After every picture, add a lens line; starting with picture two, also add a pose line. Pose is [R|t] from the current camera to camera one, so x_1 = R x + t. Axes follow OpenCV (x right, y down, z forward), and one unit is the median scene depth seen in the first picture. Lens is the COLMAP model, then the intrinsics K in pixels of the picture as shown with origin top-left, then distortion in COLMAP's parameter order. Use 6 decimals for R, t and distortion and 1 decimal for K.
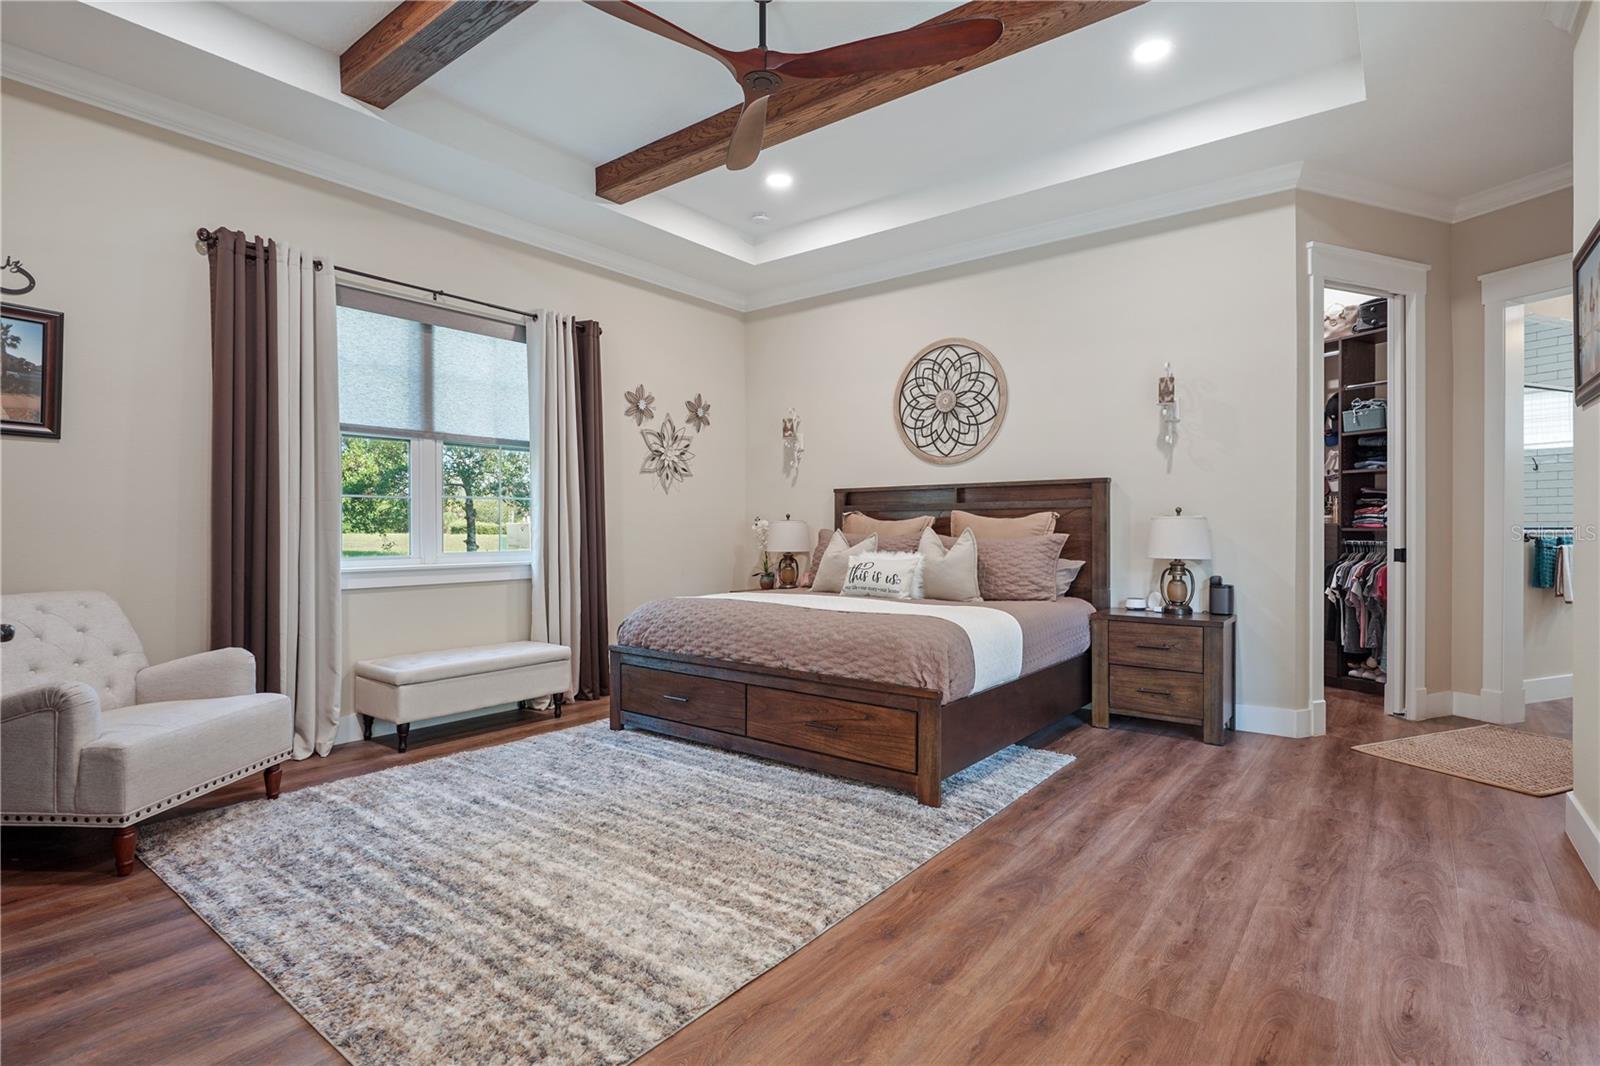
lens RADIAL K [[800.4, 0, 795.1], [0, 800.4, 528.9], [0, 0, 1]] dist [0.001924, 0.000413]
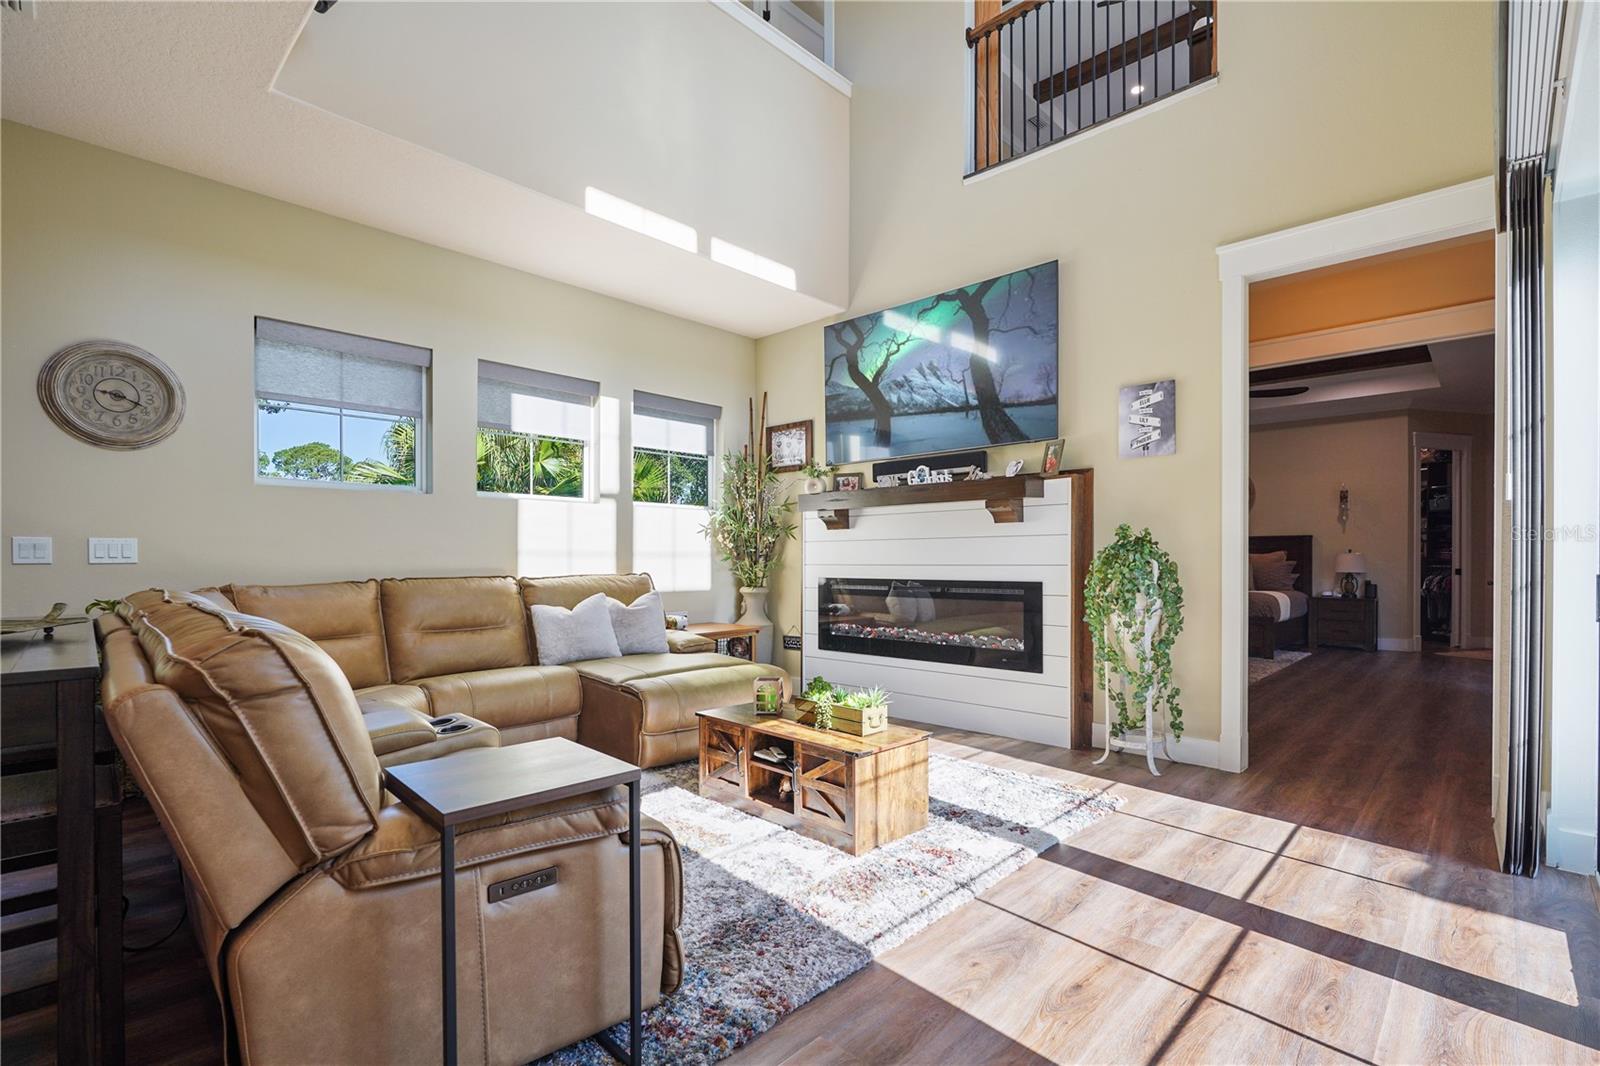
lens RADIAL K [[734.7, 0, 812.3], [0, 734.7, 565.4], [0, 0, 1]] dist [-0.009250, 0.003262]
pose [[0.994666, 0.003163, -0.103103, -0.742736], [-0.002397, 0.999969, 0.007552, 0.005467], [0.103124, -0.007265, 0.994642, -1.096067]]
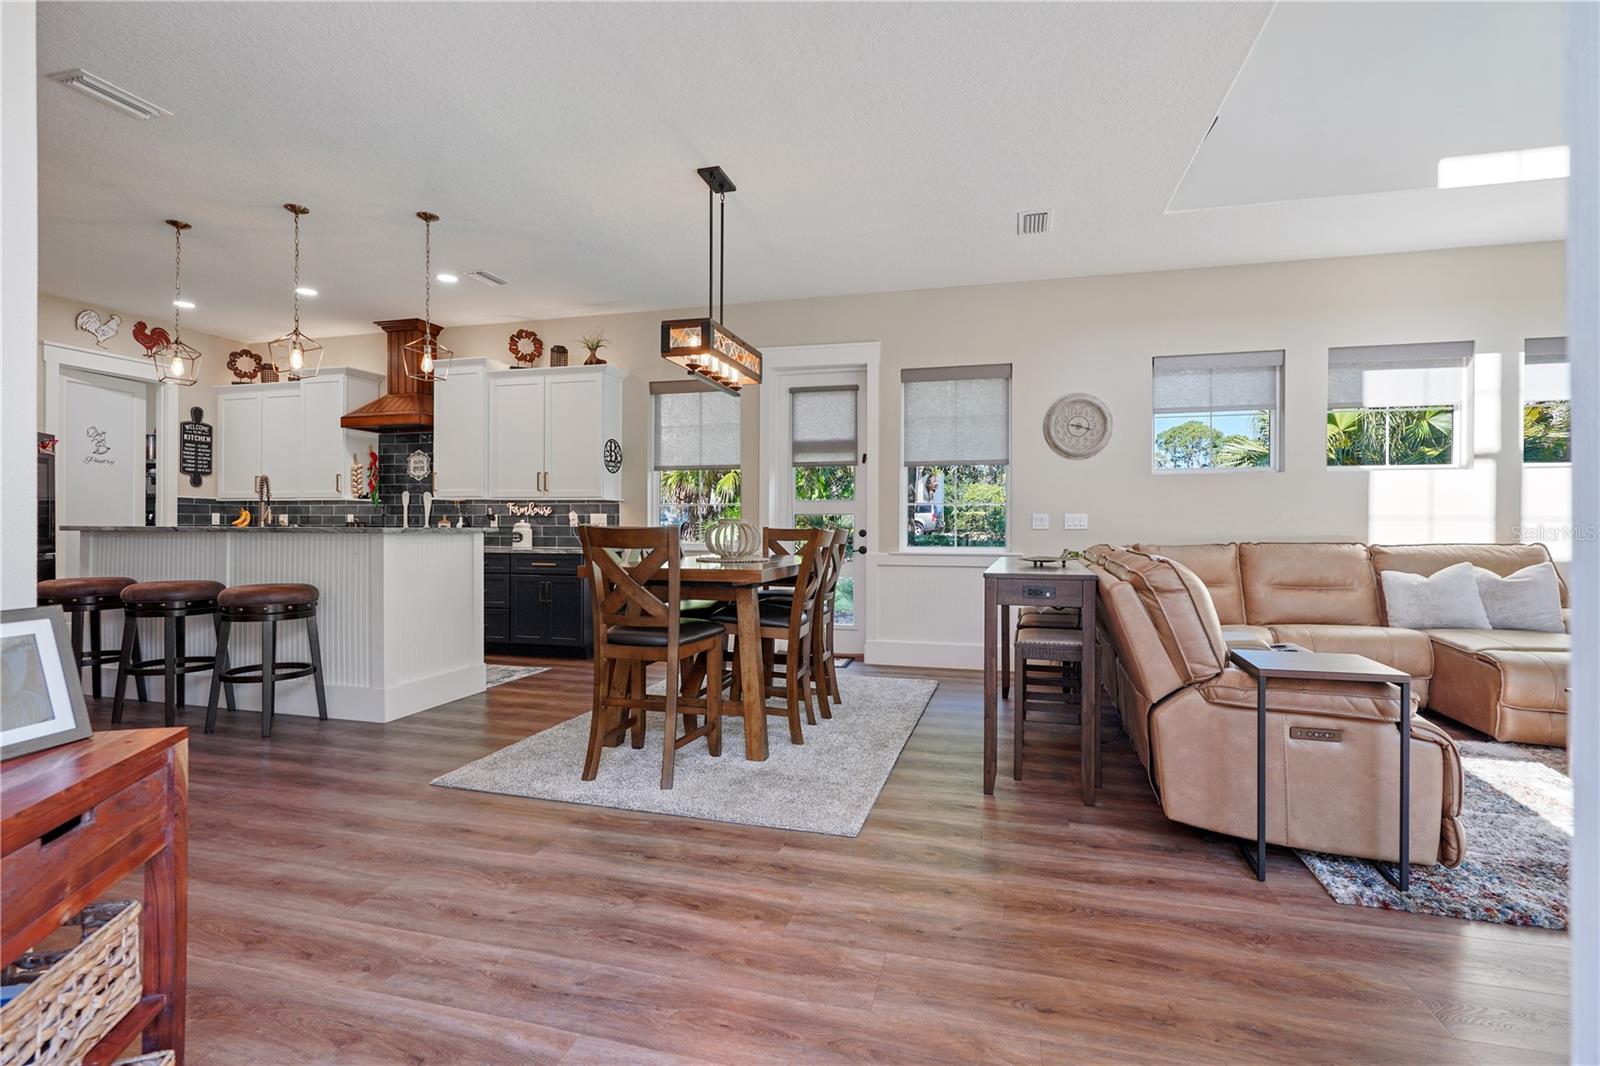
lens RADIAL K [[734.7, 0, 810.8], [0, 734.7, 531.0], [0, 0, 1]] dist [-0.009250, 0.003262]
pose [[0.383737, 0.006232, -0.923421, -0.572163], [-0.003899, 0.999979, 0.005128, 0.008647], [0.923434, 0.001633, 0.383754, -1.301544]]
